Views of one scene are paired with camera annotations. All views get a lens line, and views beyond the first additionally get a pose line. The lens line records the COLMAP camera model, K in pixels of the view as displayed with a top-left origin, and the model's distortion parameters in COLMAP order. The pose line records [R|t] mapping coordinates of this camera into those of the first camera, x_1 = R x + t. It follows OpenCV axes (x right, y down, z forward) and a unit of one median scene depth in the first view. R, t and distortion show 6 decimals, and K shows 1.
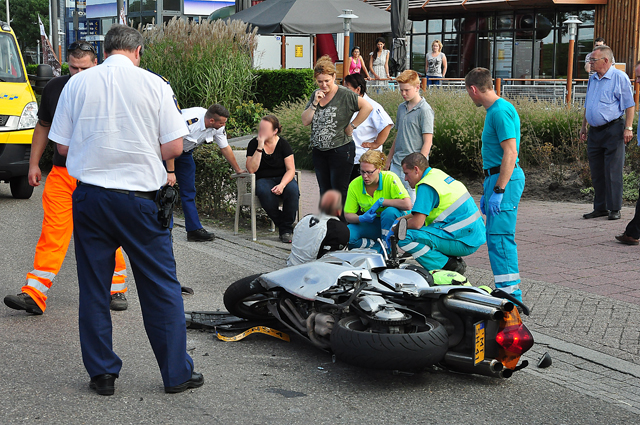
lens RADIAL K [[1296.4, 0, 320.0], [0, 1296.4, 212.5], [0, 0, 1]] dist [0.212762, -0.005171]
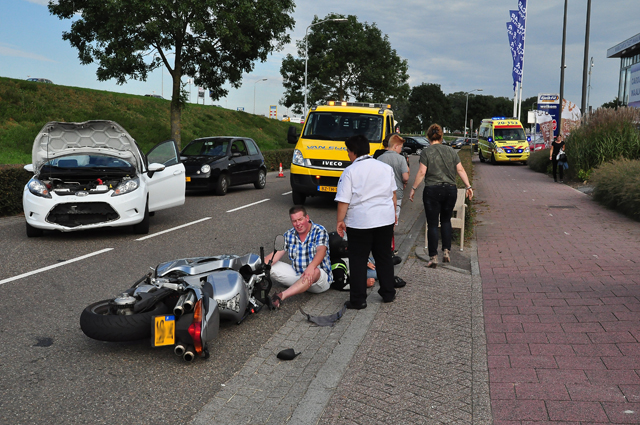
lens RADIAL K [[718.5, 0, 320.0], [0, 718.5, 212.5], [0, 0, 1]] dist [-0.014087, 0.238455]
pose [[0.797770, 0.070950, -0.598773, 0.609852], [-0.077782, 0.996865, 0.014488, -0.036796], [0.597924, 0.035016, 0.800788, 0.468411]]
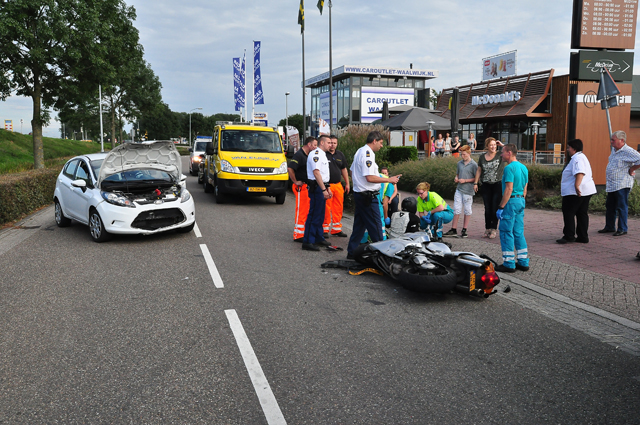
lens RADIAL K [[568.6, 0, 330.8], [0, 568.6, 212.1], [0, 0, 1]] dist [-0.077799, 0.164447]
pose [[0.986847, 0.013380, -0.161101, 0.041579], [-0.012559, 0.999902, 0.006110, -0.008260], [0.161168, -0.004007, 0.986919, 0.090330]]
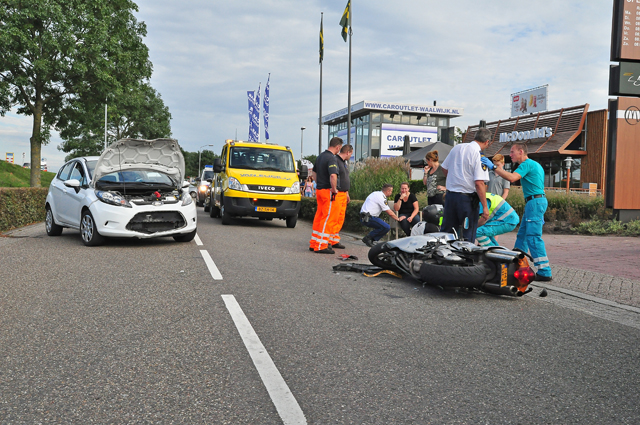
lens RADIAL K [[606.5, 0, 332.2], [0, 606.5, 213.4], [0, 0, 1]] dist [-0.063108, 0.193736]
pose [[0.982228, 0.024701, -0.186059, 0.039735], [-0.038981, 0.996534, -0.073484, 0.078232], [0.183599, 0.079431, 0.979787, 0.131439]]
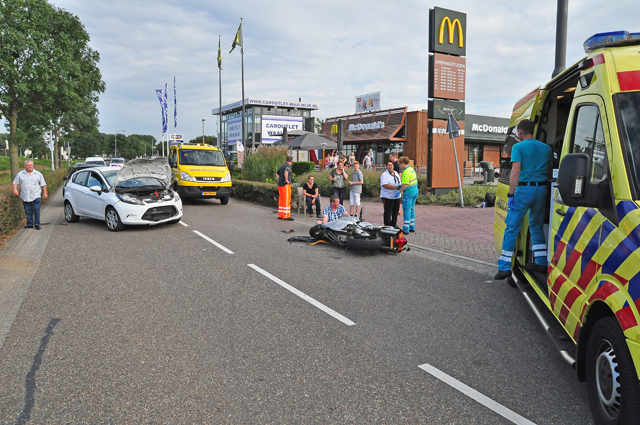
lens RADIAL K [[456.5, 0, 330.7], [0, 456.5, 211.0], [0, 0, 1]] dist [-0.127566, 0.098482]
pose [[0.998304, -0.006740, 0.057818, -0.092759], [0.006878, 0.999974, -0.002200, 0.018739], [-0.057801, 0.002594, 0.998325, -0.145460]]
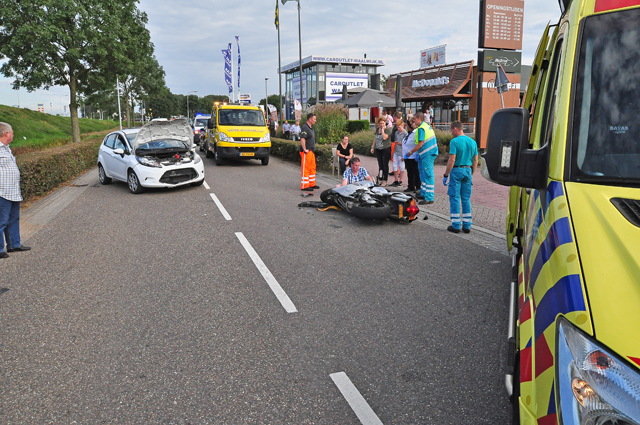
lens RADIAL K [[456.5, 0, 330.7], [0, 456.5, 211.0], [0, 0, 1]] dist [-0.127566, 0.098482]
pose [[0.994903, 0.006456, -0.100632, 0.061312], [0.002356, 0.996188, 0.087205, 0.007270], [0.100811, -0.086998, 0.991095, -0.053643]]
